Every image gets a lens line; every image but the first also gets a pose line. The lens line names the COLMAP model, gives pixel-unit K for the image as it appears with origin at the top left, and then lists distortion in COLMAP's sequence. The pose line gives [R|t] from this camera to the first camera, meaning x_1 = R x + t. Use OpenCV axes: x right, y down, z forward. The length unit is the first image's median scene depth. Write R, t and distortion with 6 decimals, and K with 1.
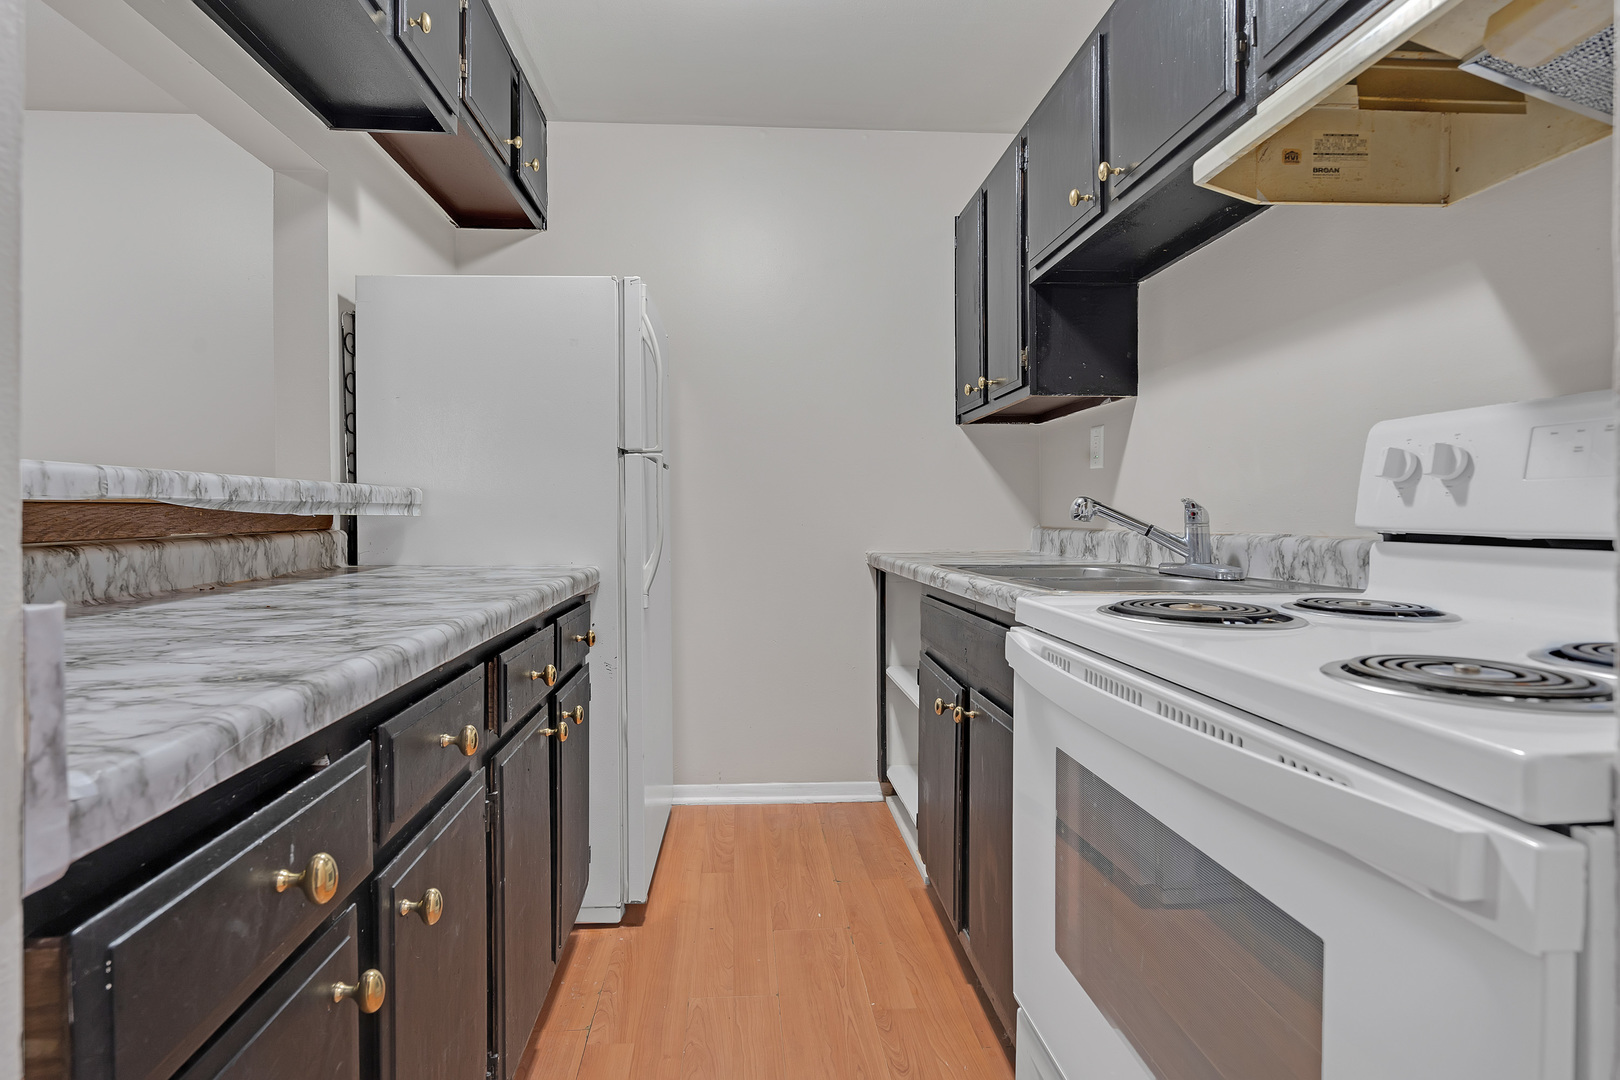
lens RADIAL K [[781.5, 0, 803.2], [0, 781.5, 538.2], [0, 0, 1]] dist [0.000790, 0.000153]
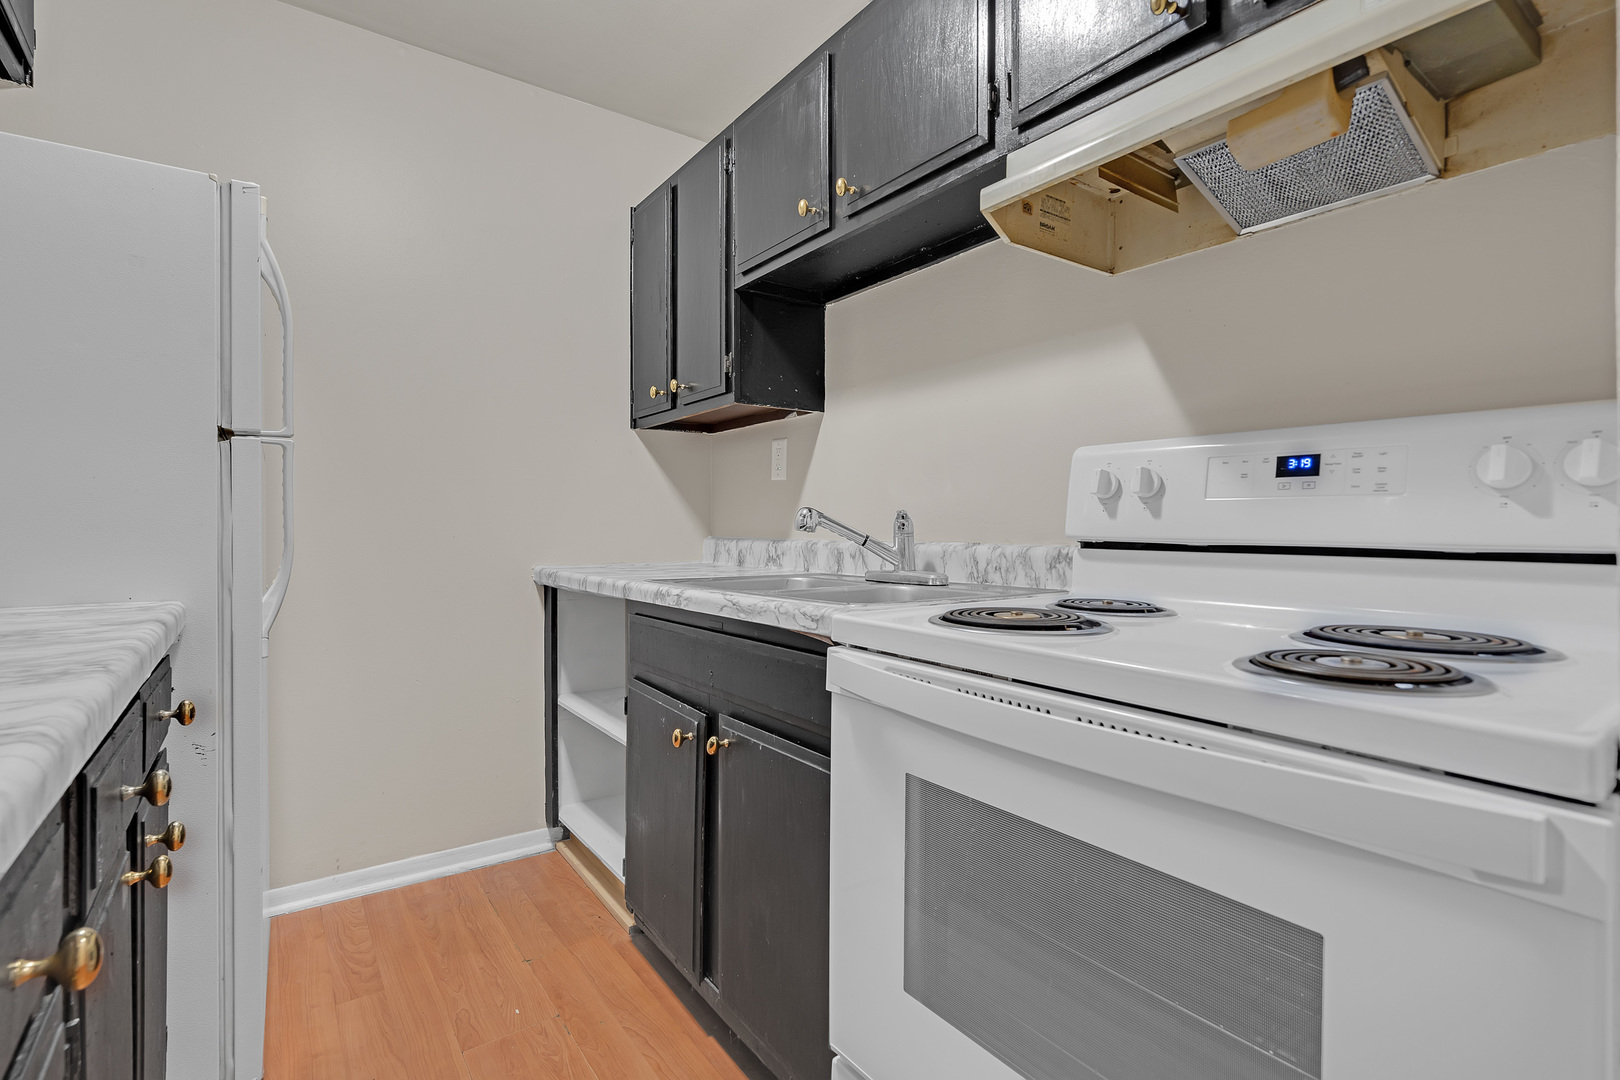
lens RADIAL K [[758.2, 0, 800.2], [0, 758.2, 535.9], [0, 0, 1]] dist [-0.000309, 0.001076]
pose [[0.849881, -0.006120, 0.526939, -0.154024], [0.013788, 0.999848, -0.010627, -0.005857], [-0.526794, 0.016297, 0.849837, 0.168298]]
